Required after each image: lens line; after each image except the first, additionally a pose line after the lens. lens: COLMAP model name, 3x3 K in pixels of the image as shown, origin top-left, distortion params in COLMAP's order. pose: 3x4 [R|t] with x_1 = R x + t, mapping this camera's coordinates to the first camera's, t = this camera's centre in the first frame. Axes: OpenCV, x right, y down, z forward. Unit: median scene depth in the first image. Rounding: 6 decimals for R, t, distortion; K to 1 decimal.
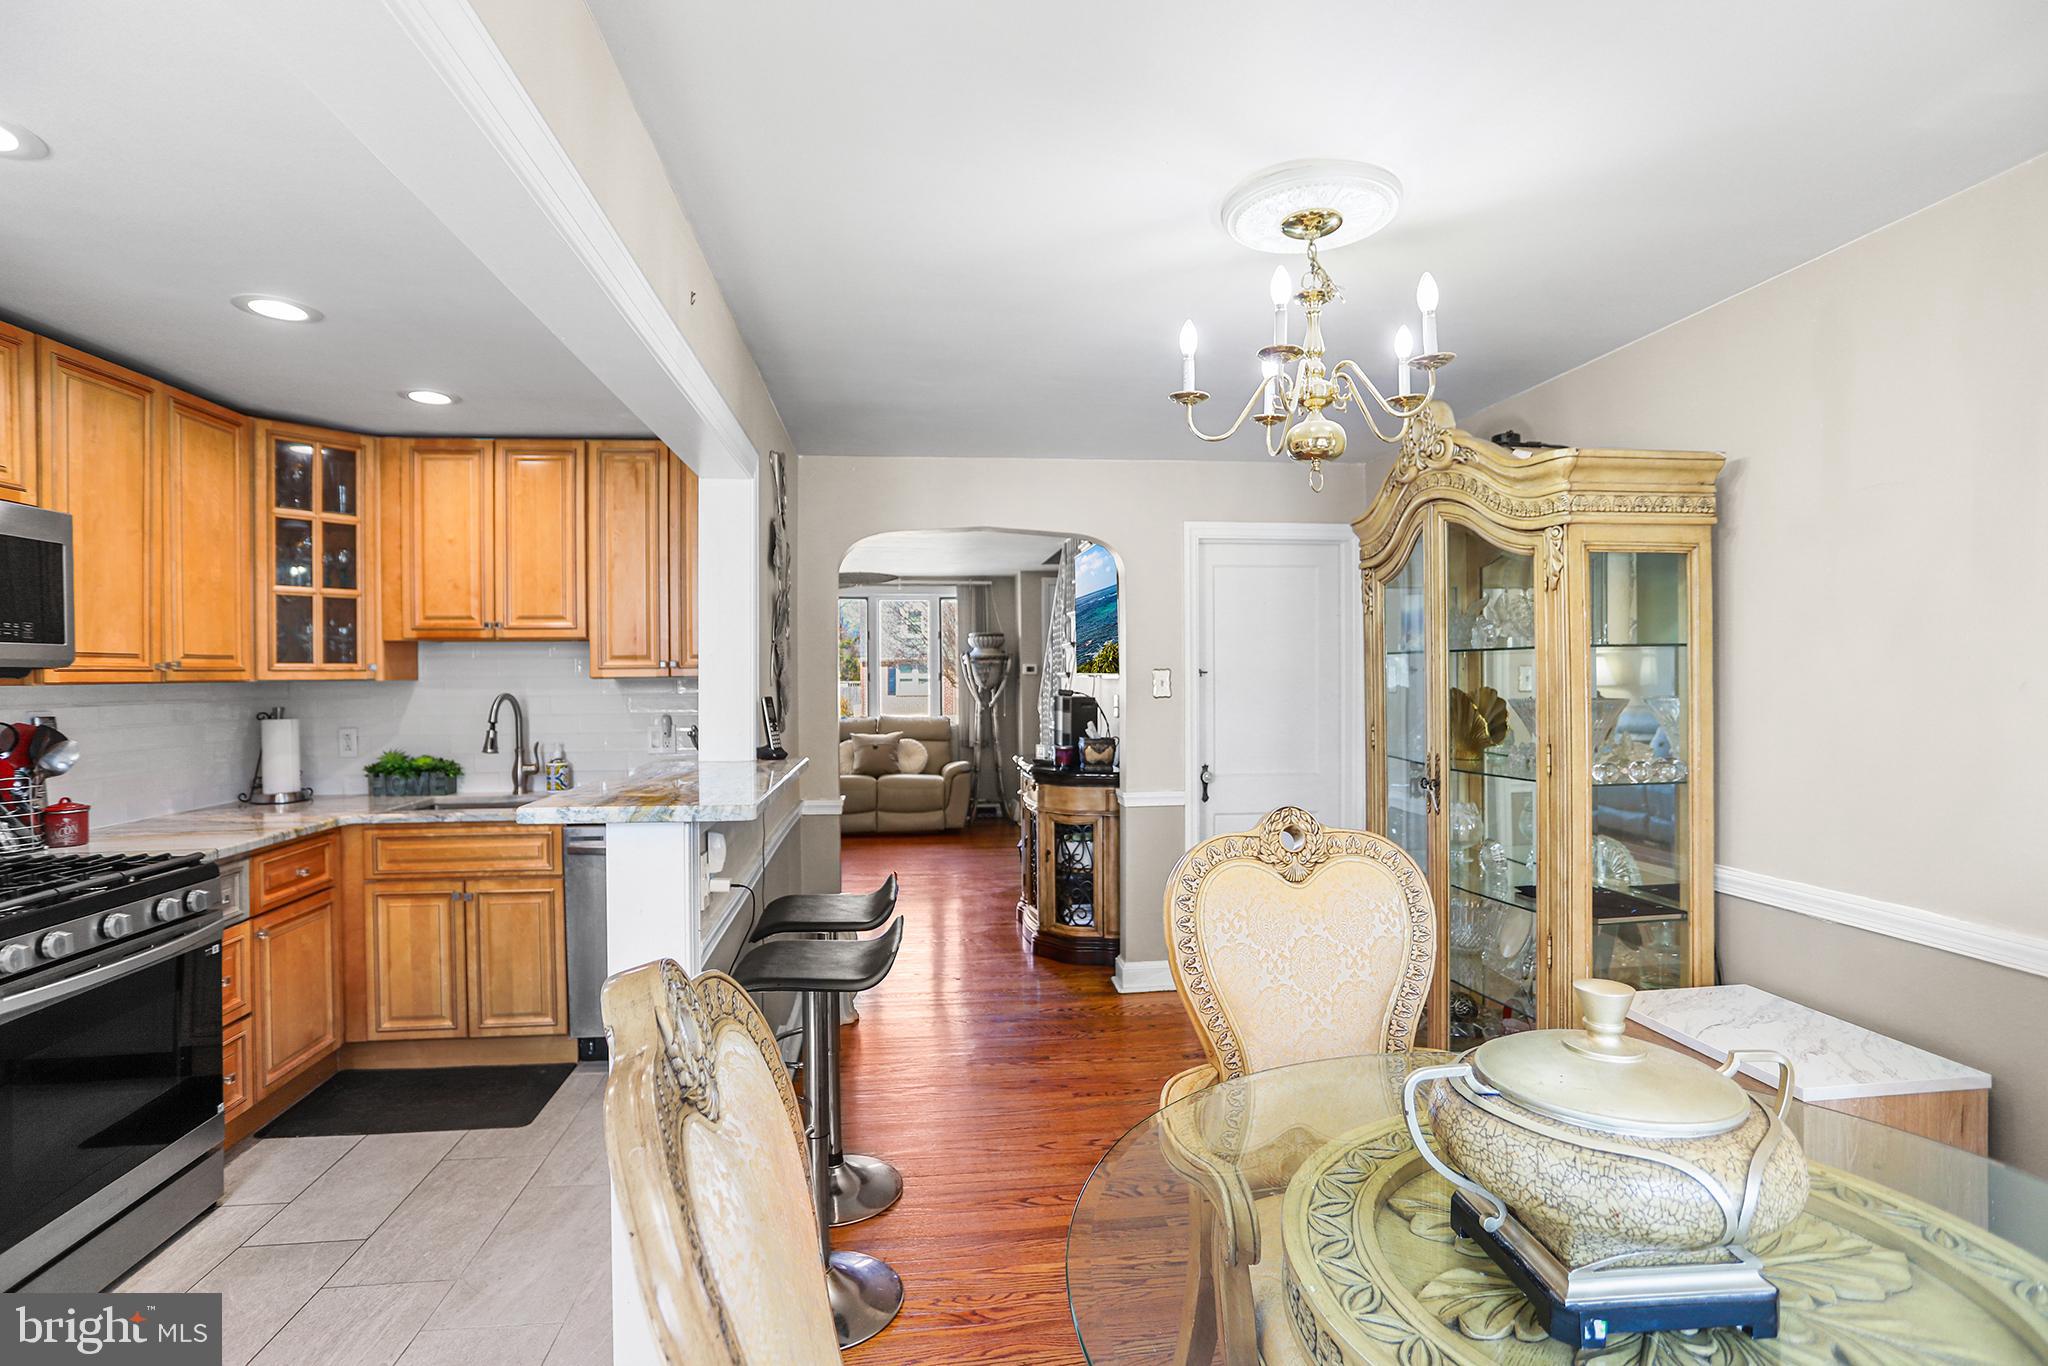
lens RADIAL K [[1015.4, 0, 1026.5], [0, 1015.4, 673.6], [0, 0, 1]] dist [-0.037610, 0.018948]
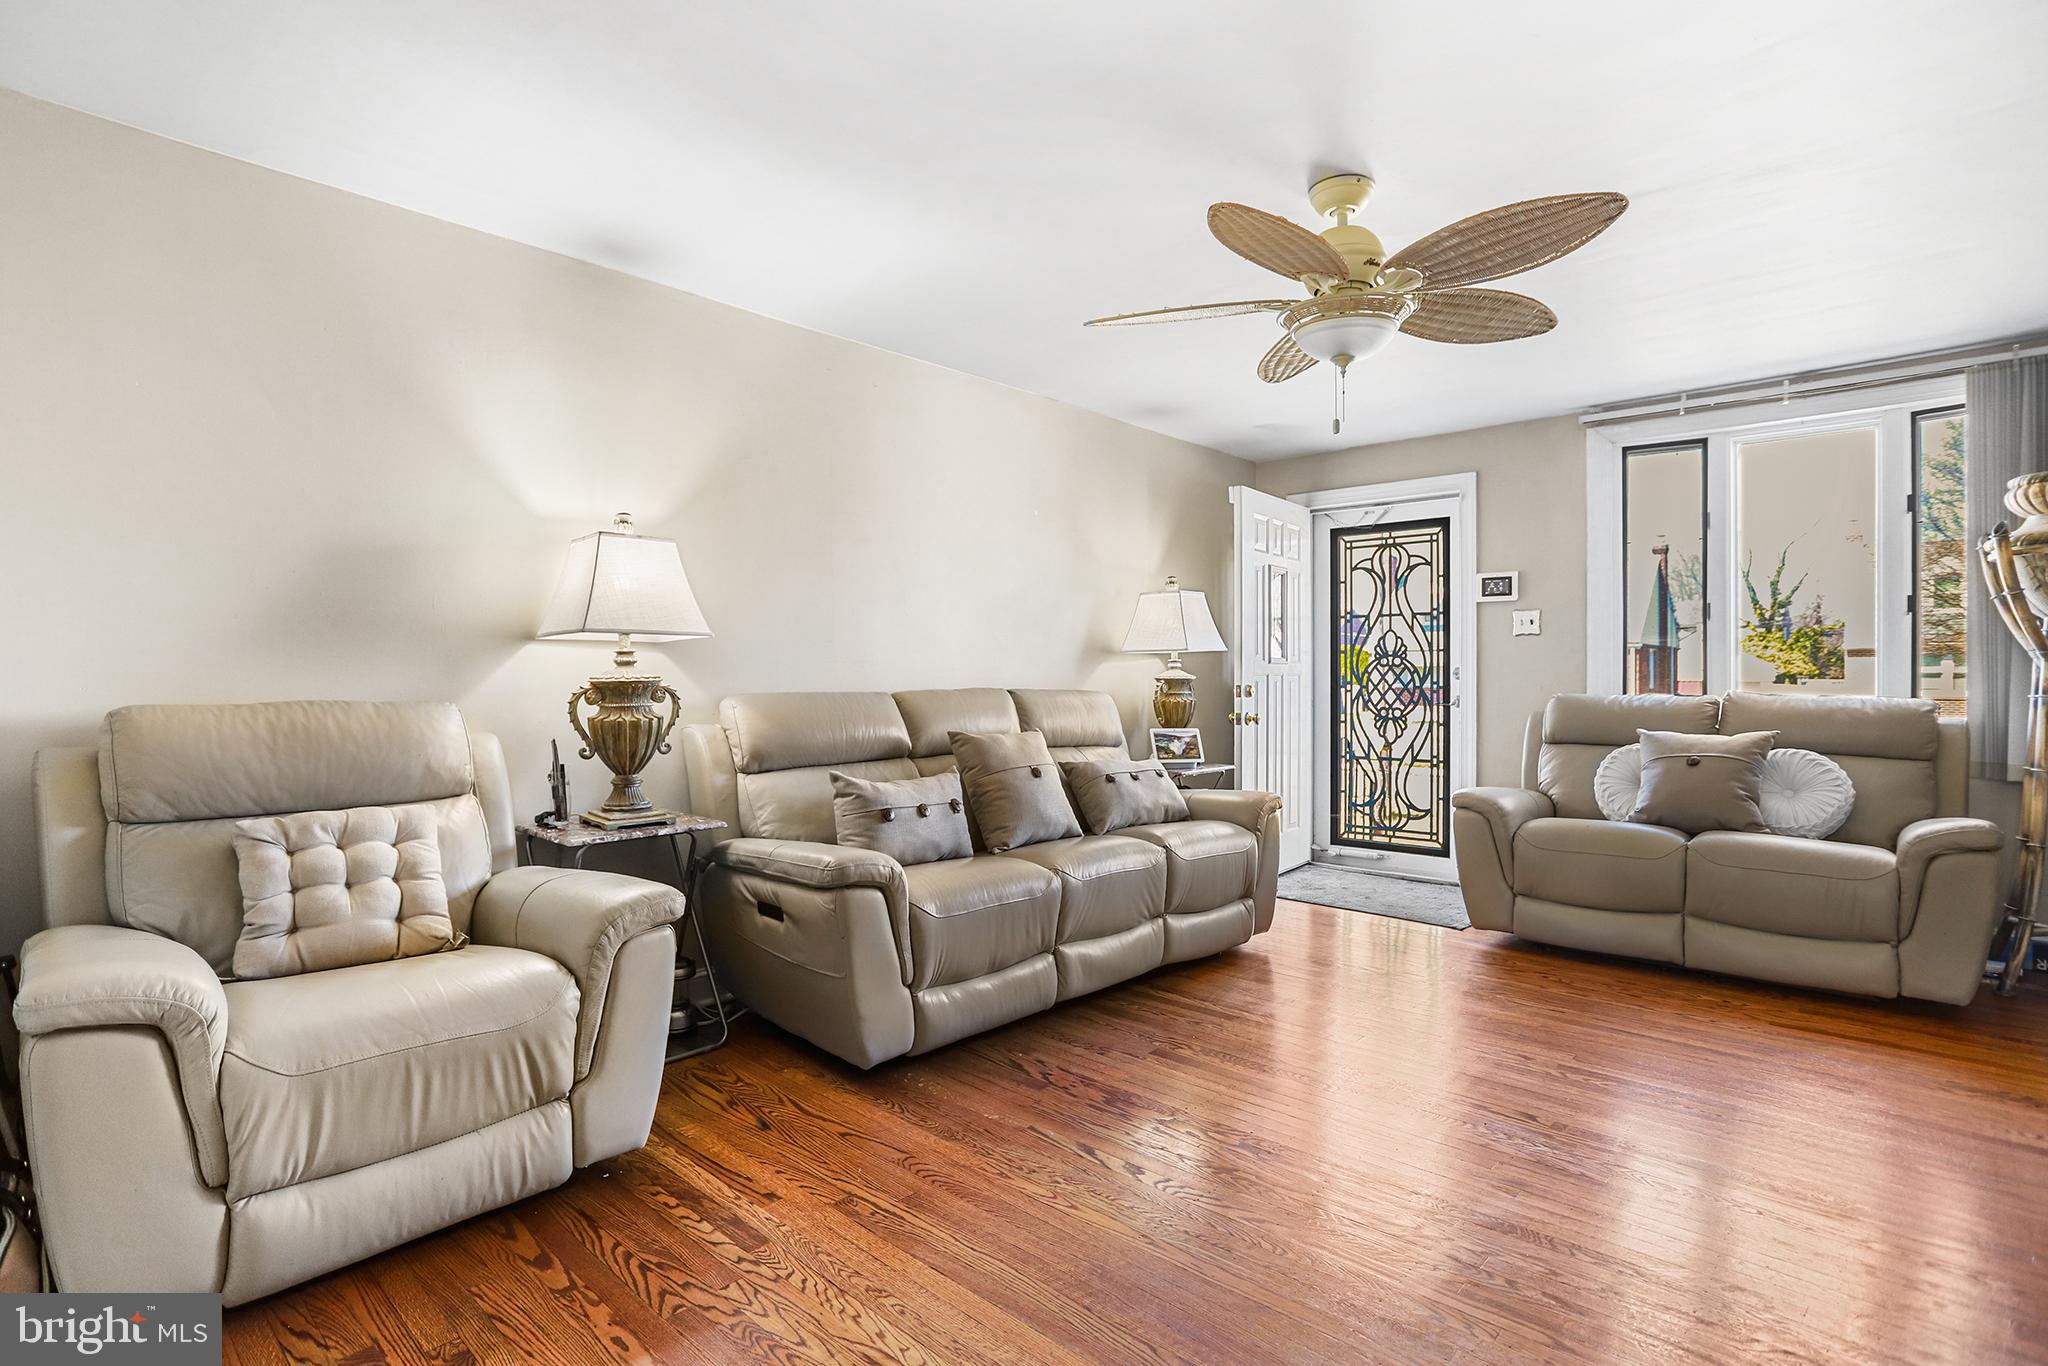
lens RADIAL K [[1015.4, 0, 1002.8], [0, 1015.4, 677.6], [0, 0, 1]] dist [-0.037610, 0.018948]
pose [[0.639524, 0.008763, -0.768721, -0.027671], [-0.006057, 0.999961, 0.006360, 0.090065], [0.768747, 0.000589, 0.639552, 1.280703]]
